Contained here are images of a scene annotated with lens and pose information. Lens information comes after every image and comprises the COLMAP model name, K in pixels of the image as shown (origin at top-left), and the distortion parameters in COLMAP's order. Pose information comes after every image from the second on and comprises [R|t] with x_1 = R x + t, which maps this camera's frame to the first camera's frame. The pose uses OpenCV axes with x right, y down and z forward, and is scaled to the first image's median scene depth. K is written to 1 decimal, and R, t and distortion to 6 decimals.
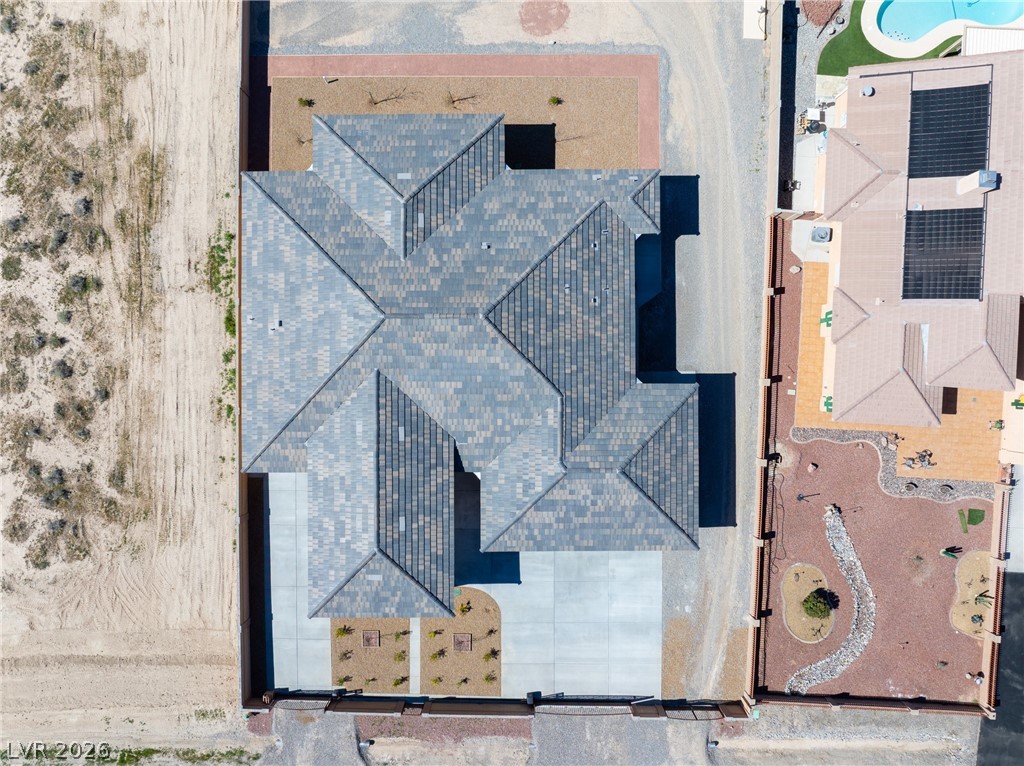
lens RADIAL K [[736.9, 0, 513.3], [0, 736.9, 374.5], [0, 0, 1]] dist [-0.070683, 0.044737]
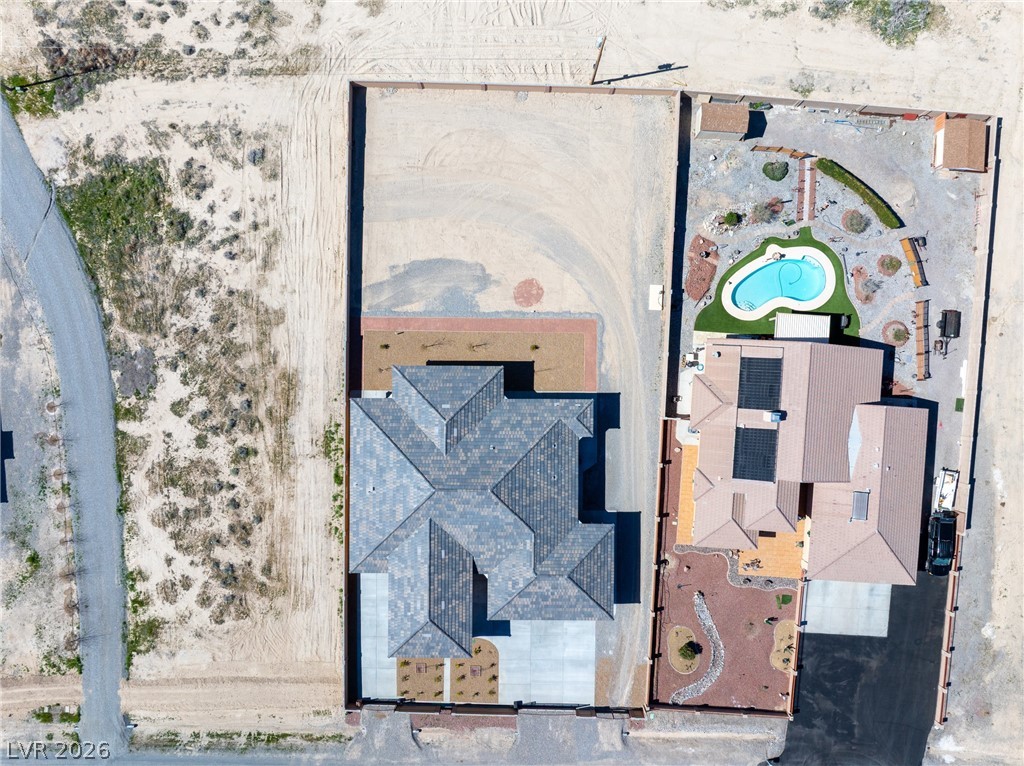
lens RADIAL K [[720.6, 0, 512.0], [0, 720.6, 383.0], [0, 0, 1]] dist [-0.042213, 0.000836]
pose [[0.999949, 0.010120, -0.000322, 0.007719], [-0.010120, 0.999949, -0.000269, -0.291996], [0.000319, 0.000272, 1.000000, -0.637622]]
